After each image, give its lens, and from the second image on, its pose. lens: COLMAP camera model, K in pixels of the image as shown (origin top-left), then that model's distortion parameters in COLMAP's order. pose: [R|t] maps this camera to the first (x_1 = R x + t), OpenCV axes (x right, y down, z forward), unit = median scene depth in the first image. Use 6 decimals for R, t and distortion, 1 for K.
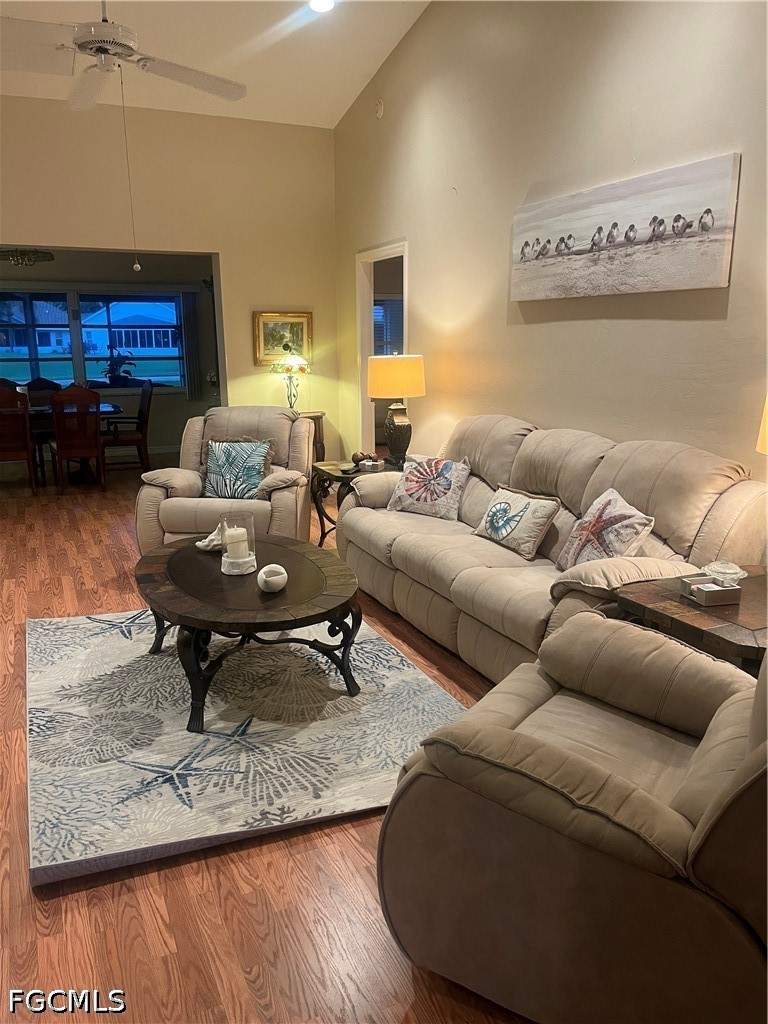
lens RADIAL K [[784.3, 0, 386.4], [0, 784.3, 511.9], [0, 0, 1]] dist [0.036545, -0.002138]
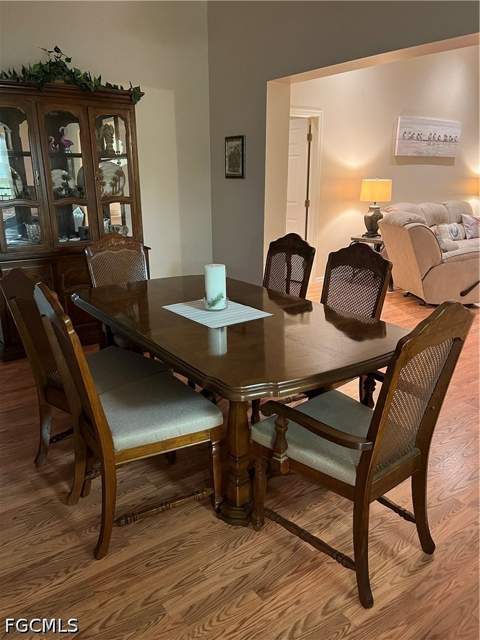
lens RADIAL K [[490.2, 0, 241.5], [0, 490.2, 319.9], [0, 0, 1]] dist [0.036545, -0.002138]
pose [[-0.209115, -0.264739, 0.941373, -1.494629], [0.219841, 0.925288, 0.309051, -0.427948], [-0.952859, 0.271579, -0.135291, 2.061003]]
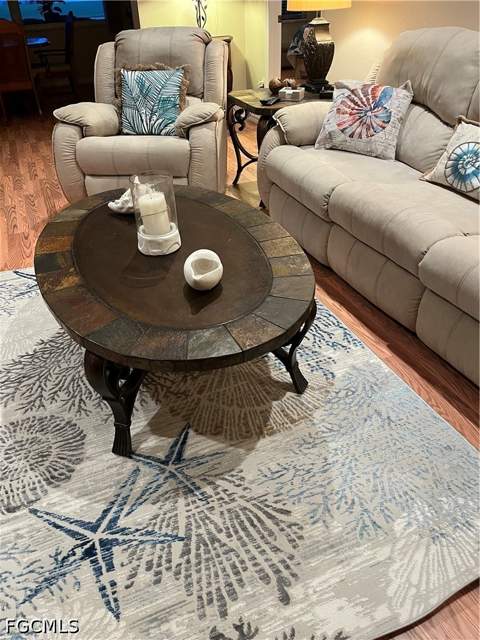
lens RADIAL K [[494.9, 0, 235.8], [0, 494.9, 323.4], [0, 0, 1]] dist [0.043025, -0.037285]
pose [[0.998560, -0.002142, -0.053605, -0.070125], [0.021996, 0.927702, 0.372674, -0.035902], [0.048931, -0.373316, 0.926413, 0.428043]]
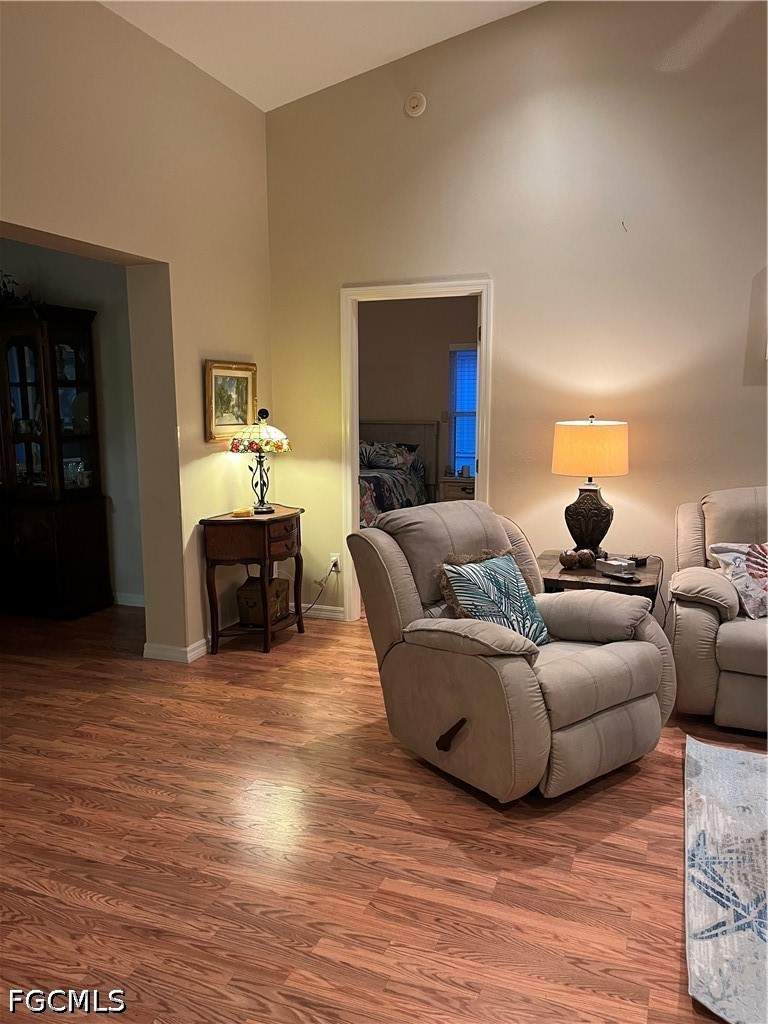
lens RADIAL K [[784.3, 0, 386.4], [0, 784.3, 511.9], [0, 0, 1]] dist [0.036545, -0.002138]
pose [[0.711267, -0.099392, 0.695860, -0.899076], [0.152578, 0.988180, -0.014812, -0.171067], [-0.686163, 0.116708, 0.718025, 0.773874]]
